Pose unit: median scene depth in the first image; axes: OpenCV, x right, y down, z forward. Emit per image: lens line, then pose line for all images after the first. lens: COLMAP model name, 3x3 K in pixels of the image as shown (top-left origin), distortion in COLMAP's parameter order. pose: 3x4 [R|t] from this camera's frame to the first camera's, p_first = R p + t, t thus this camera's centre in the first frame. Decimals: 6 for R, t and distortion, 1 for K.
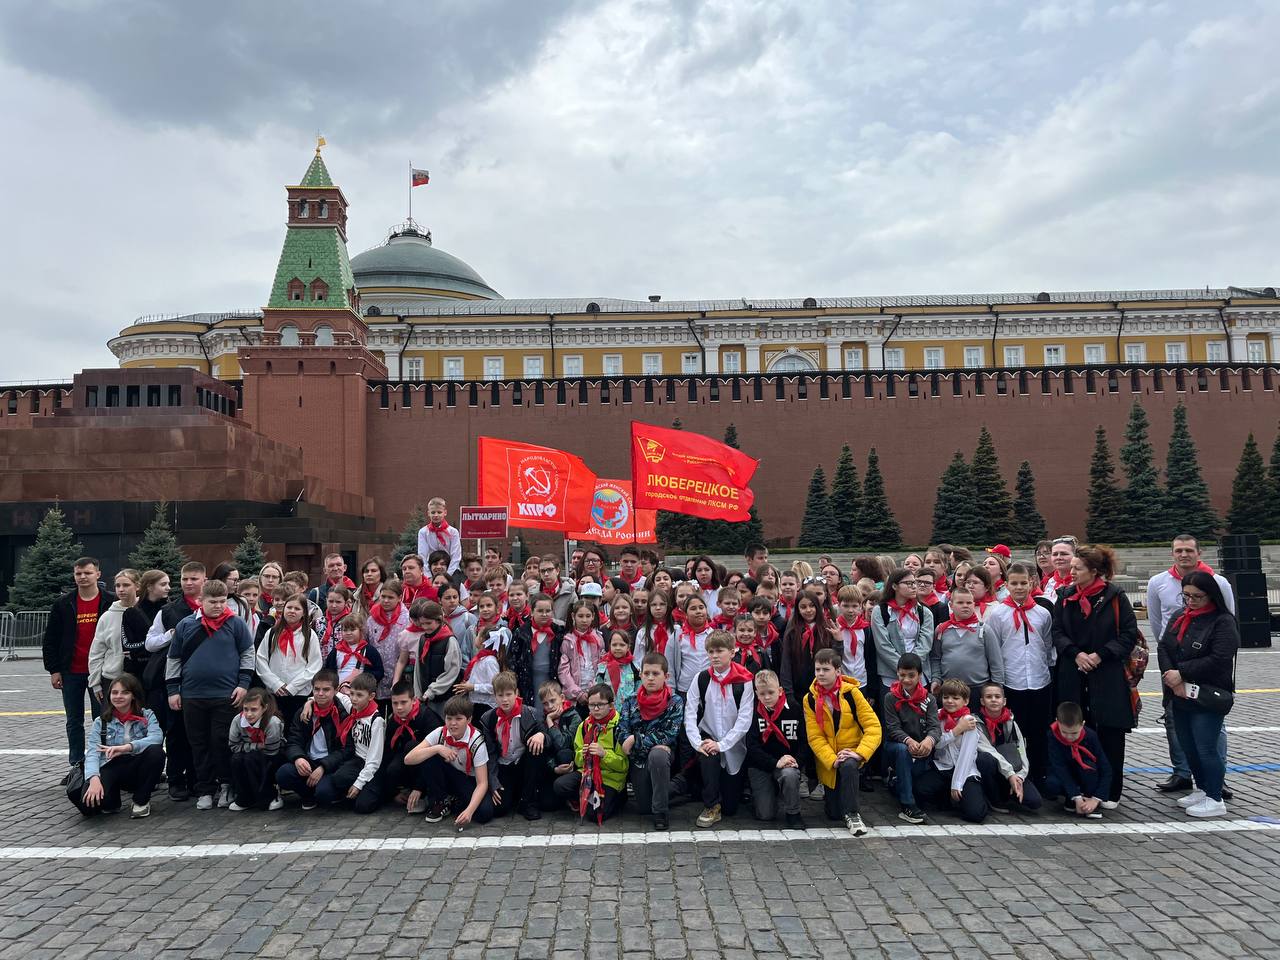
lens RADIAL K [[980.3, 0, 622.2], [0, 980.3, 483.1], [0, 0, 1]] dist [0.016357, -0.013424]
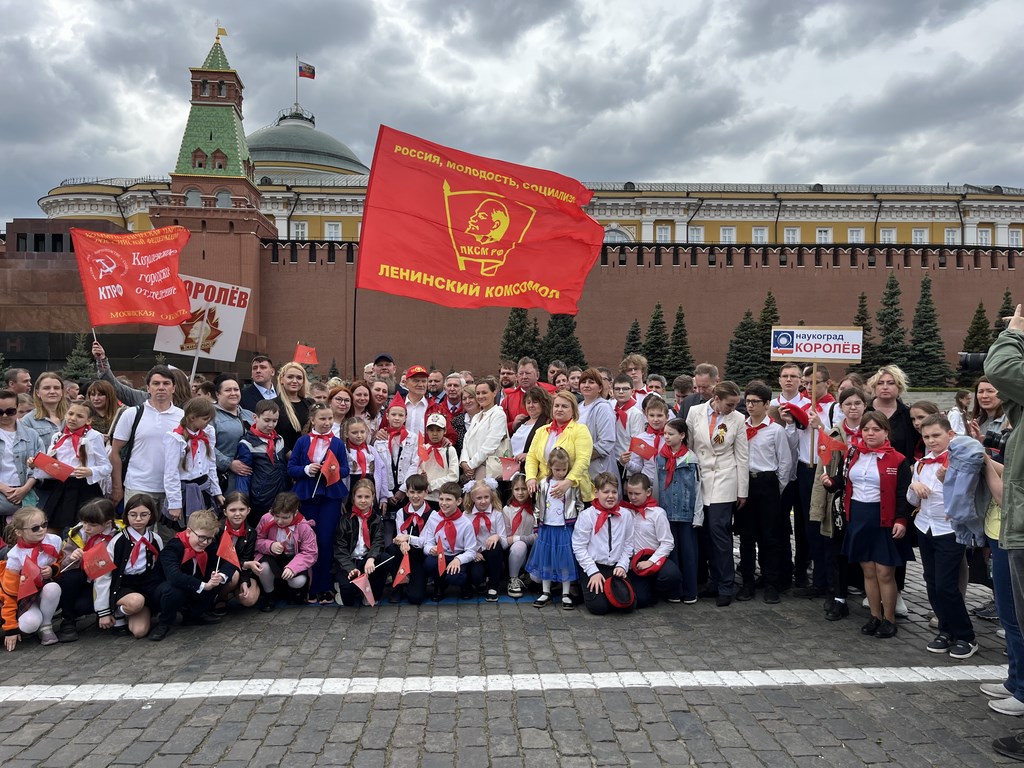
lens RADIAL K [[784.7, 0, 508.0], [0, 784.7, 377.1], [0, 0, 1]] dist [0.065540, -0.071954]
pose [[0.998369, 0.021968, 0.052695, -0.006521], [-0.024854, 0.998190, 0.054763, 0.002994], [-0.051396, -0.055983, 0.997108, 0.019535]]
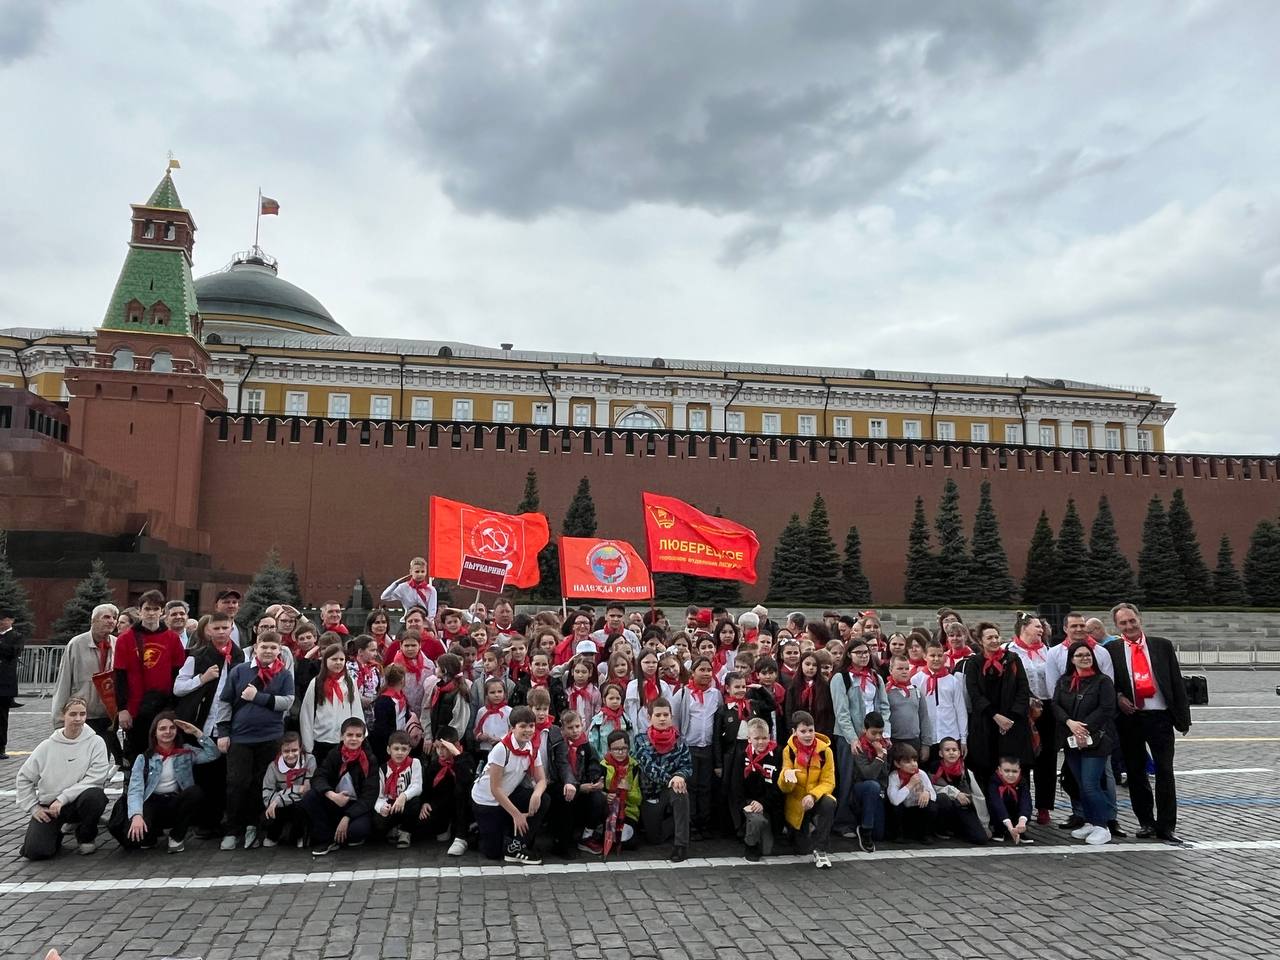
lens RADIAL K [[980.3, 0, 626.0], [0, 980.3, 469.0], [0, 0, 1]] dist [0.016357, -0.013424]
pose [[0.983581, 0.053895, 0.172233, -0.017920], [-0.043137, 0.996912, -0.065611, -0.002019], [-0.175238, 0.057104, 0.982869, -0.011851]]
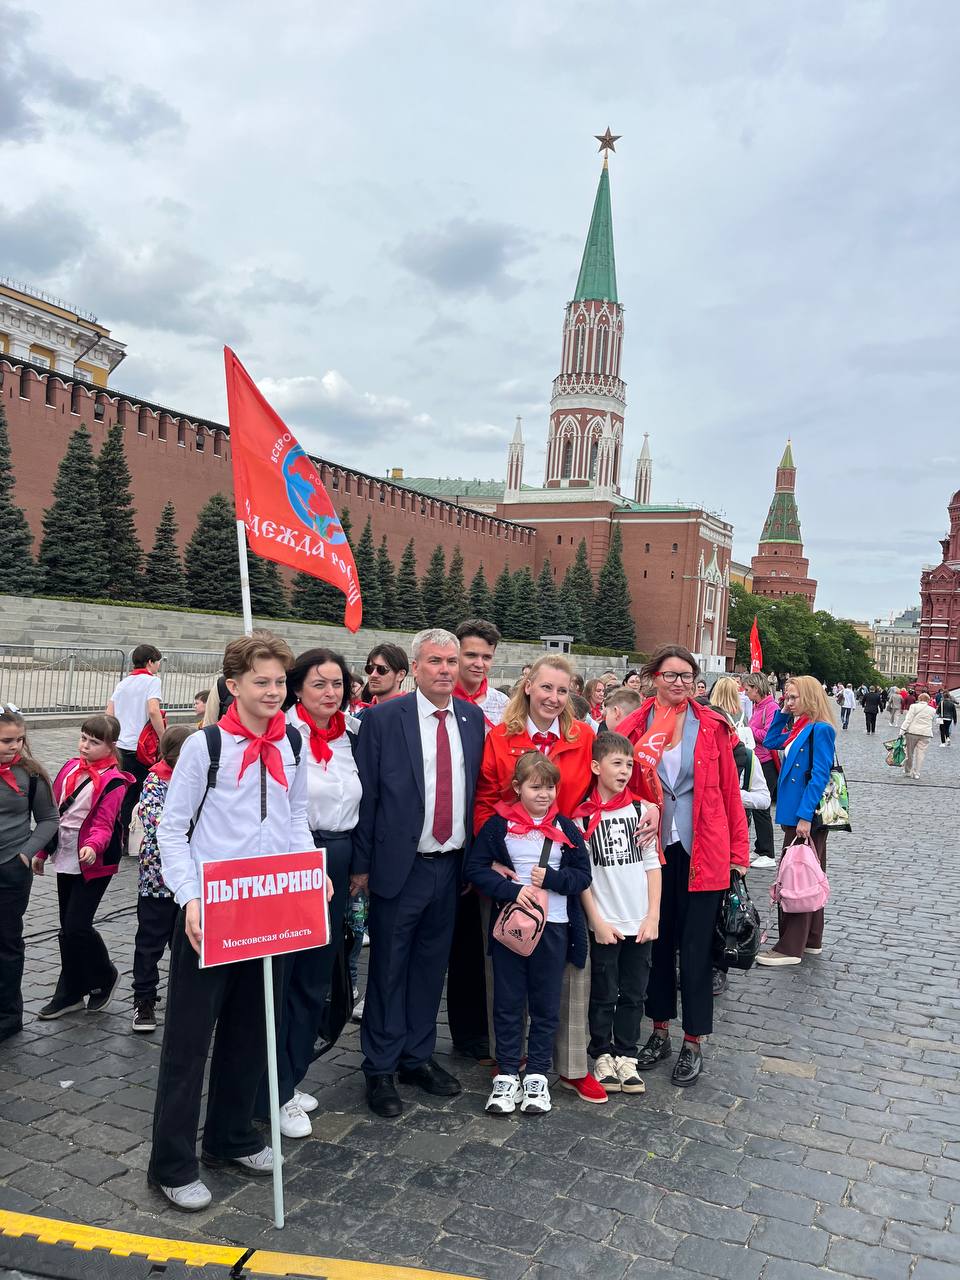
lens RADIAL K [[980.3, 0, 497.5], [0, 980.3, 663.5], [0, 0, 1]] dist [0.016357, -0.013424]
pose [[0.472672, 0.047763, 0.879943, 0.230488], [-0.150315, 0.988267, 0.027101, 0.027623], [-0.868324, -0.145079, 0.474305, 0.286265]]
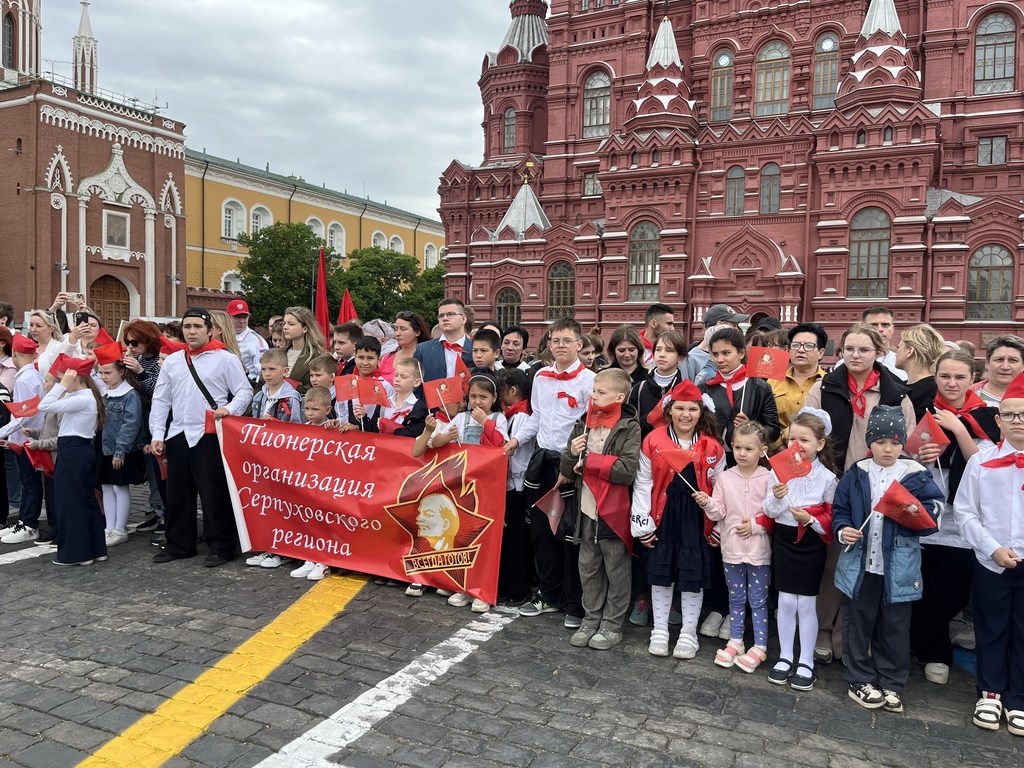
lens RADIAL K [[798.4, 0, 517.4], [0, 798.4, 386.3], [0, 0, 1]] dist [0.053504, -0.081072]
pose [[0.417217, -0.012843, 0.908716, 1.057434], [-0.103391, 0.992738, 0.061500, -0.009861], [-0.902906, -0.119612, 0.412860, 0.042620]]
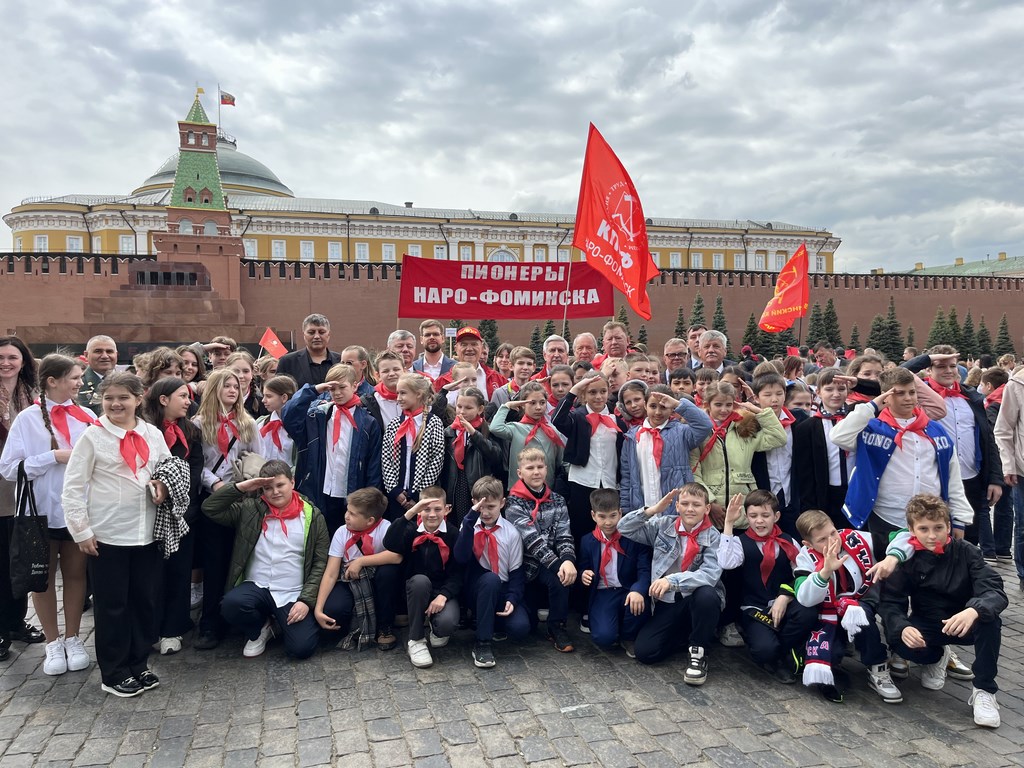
lens RADIAL K [[781.7, 0, 502.4], [0, 781.7, 386.4], [0, 0, 1]] dist [0.022600, -0.005361]
pose [[0.967706, 0.002574, 0.252069, -0.164959], [-0.024262, 0.996257, 0.082971, -0.017502], [-0.250912, -0.086407, 0.964146, -0.273506]]
